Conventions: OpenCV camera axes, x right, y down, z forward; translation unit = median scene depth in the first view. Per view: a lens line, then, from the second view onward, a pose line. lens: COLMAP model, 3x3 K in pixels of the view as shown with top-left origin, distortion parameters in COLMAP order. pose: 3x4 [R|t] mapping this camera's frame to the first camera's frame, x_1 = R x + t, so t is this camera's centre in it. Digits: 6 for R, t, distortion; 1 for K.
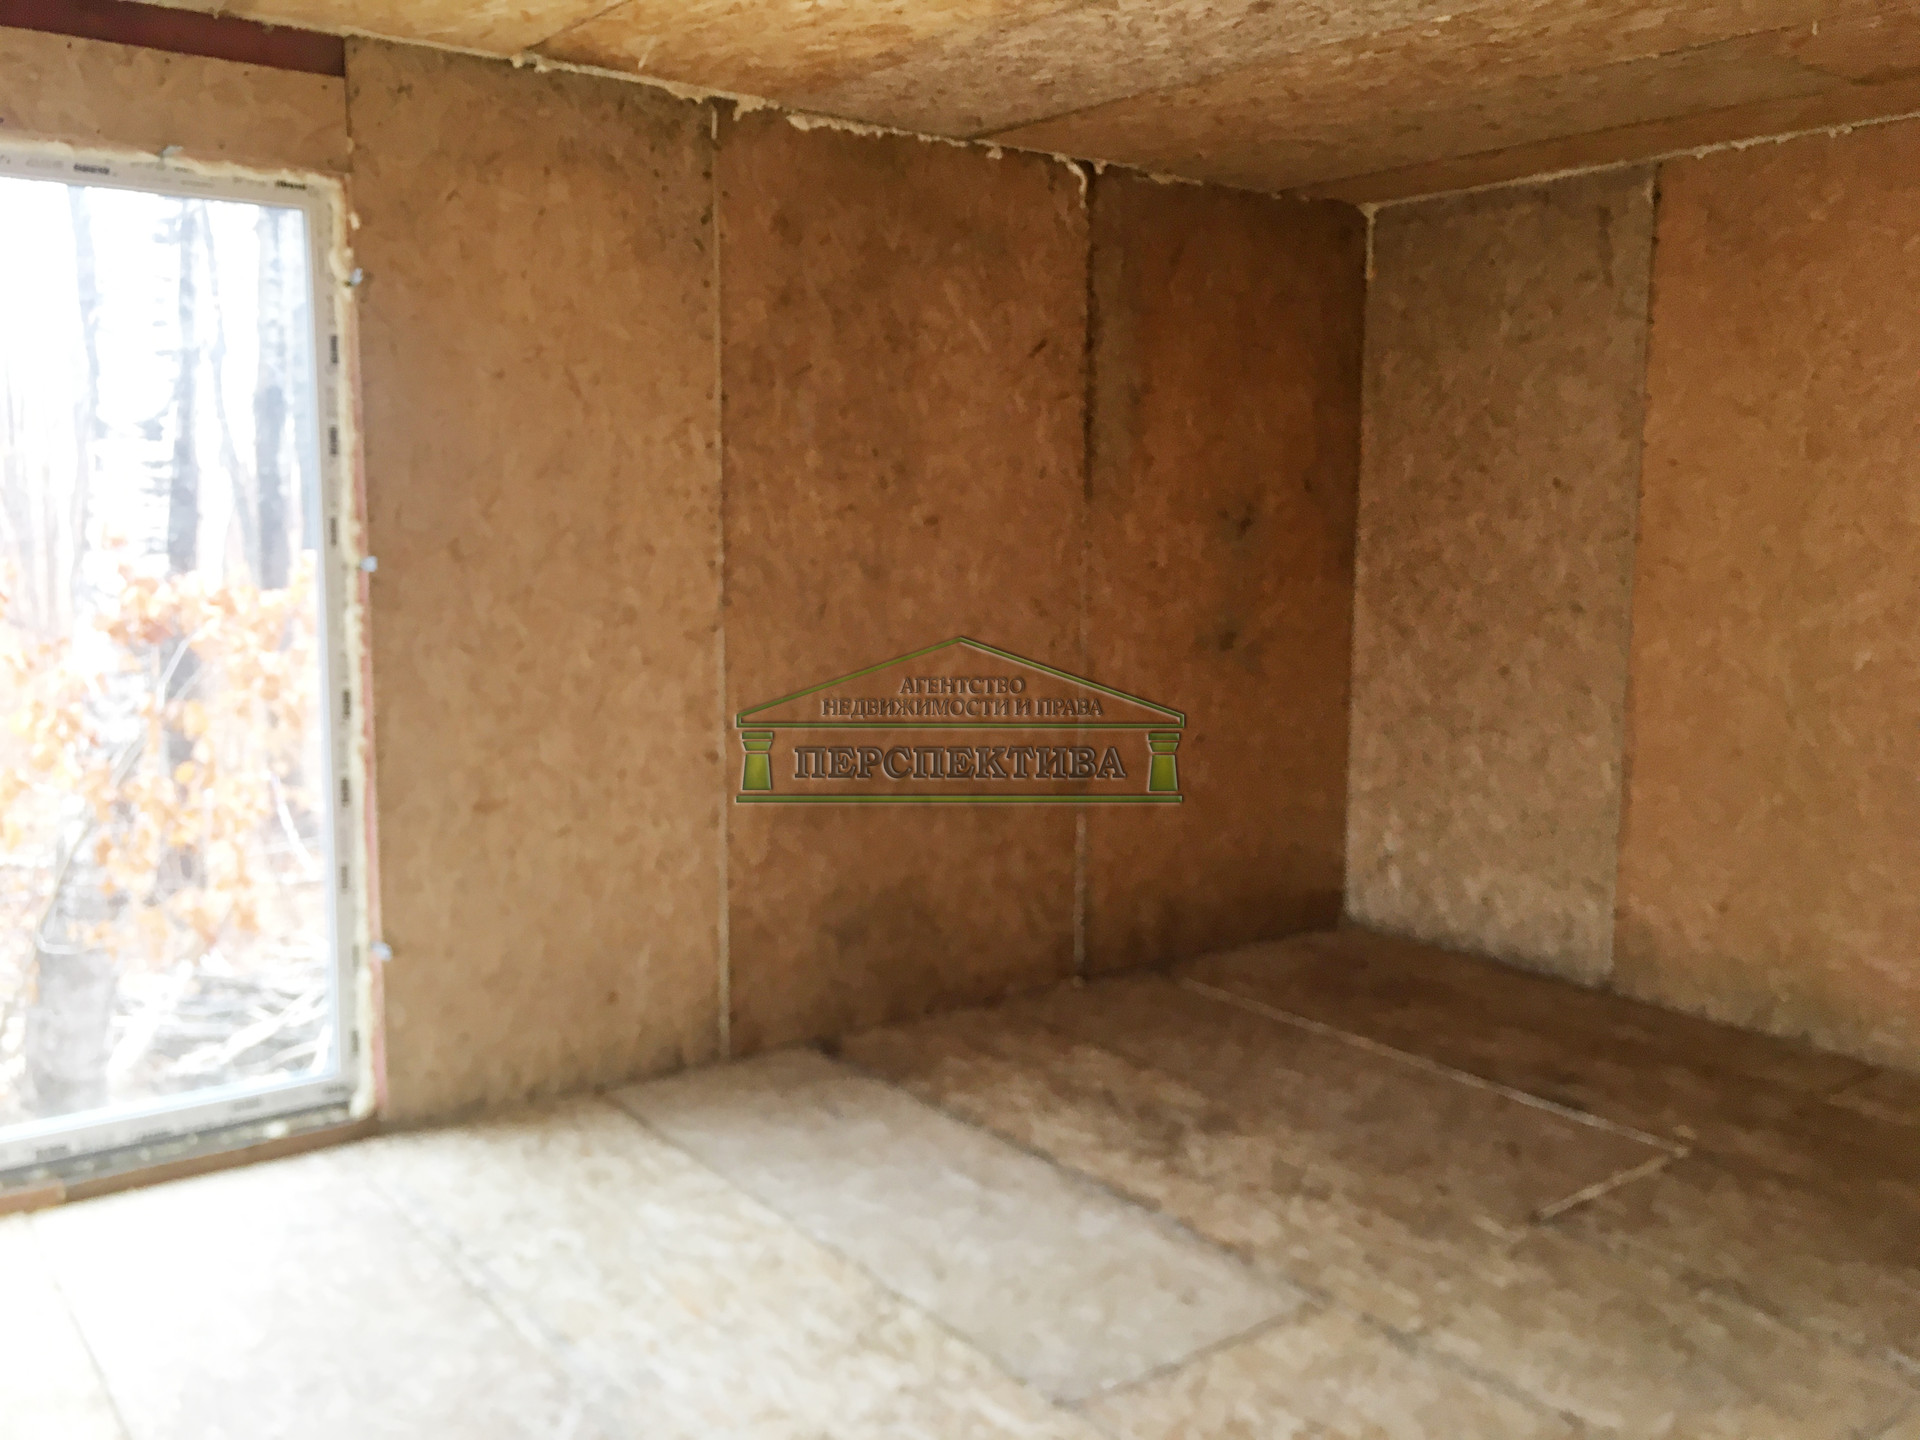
lens RADIAL K [[1647.5, 0, 968.8], [0, 1647.5, 659.8], [0, 0, 1]] dist [0.077478, -0.130965]
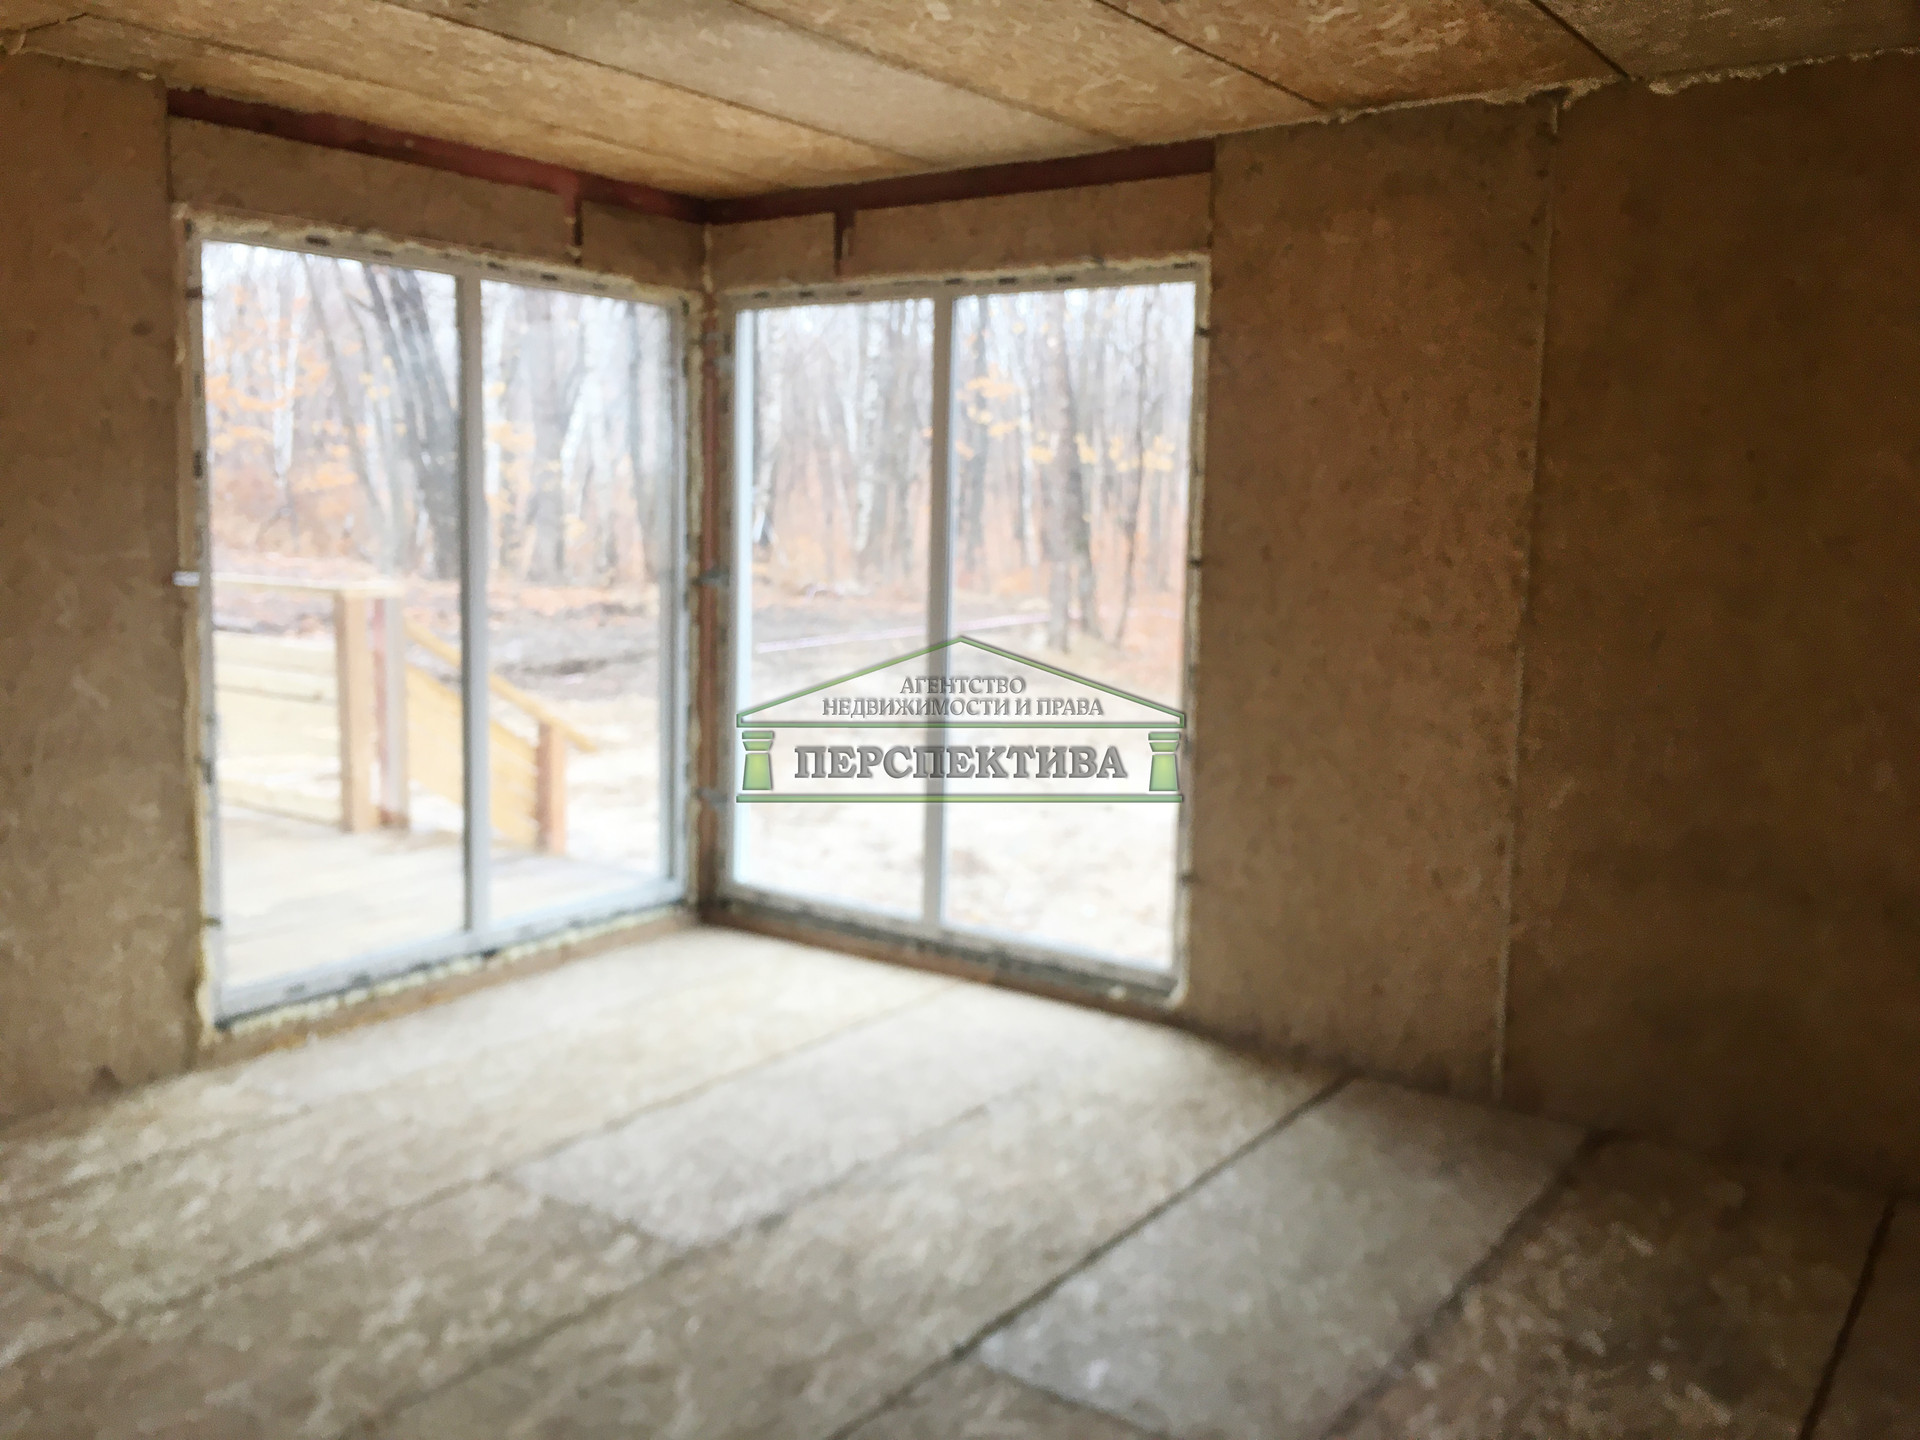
lens RADIAL K [[1647.5, 0, 968.8], [0, 1647.5, 659.8], [0, 0, 1]] dist [0.077478, -0.130965]
pose [[0.300480, 0.082643, -0.950201, 0.673618], [-0.111678, 0.992435, 0.051000, -0.026311], [0.947227, 0.090792, 0.307436, 0.416508]]
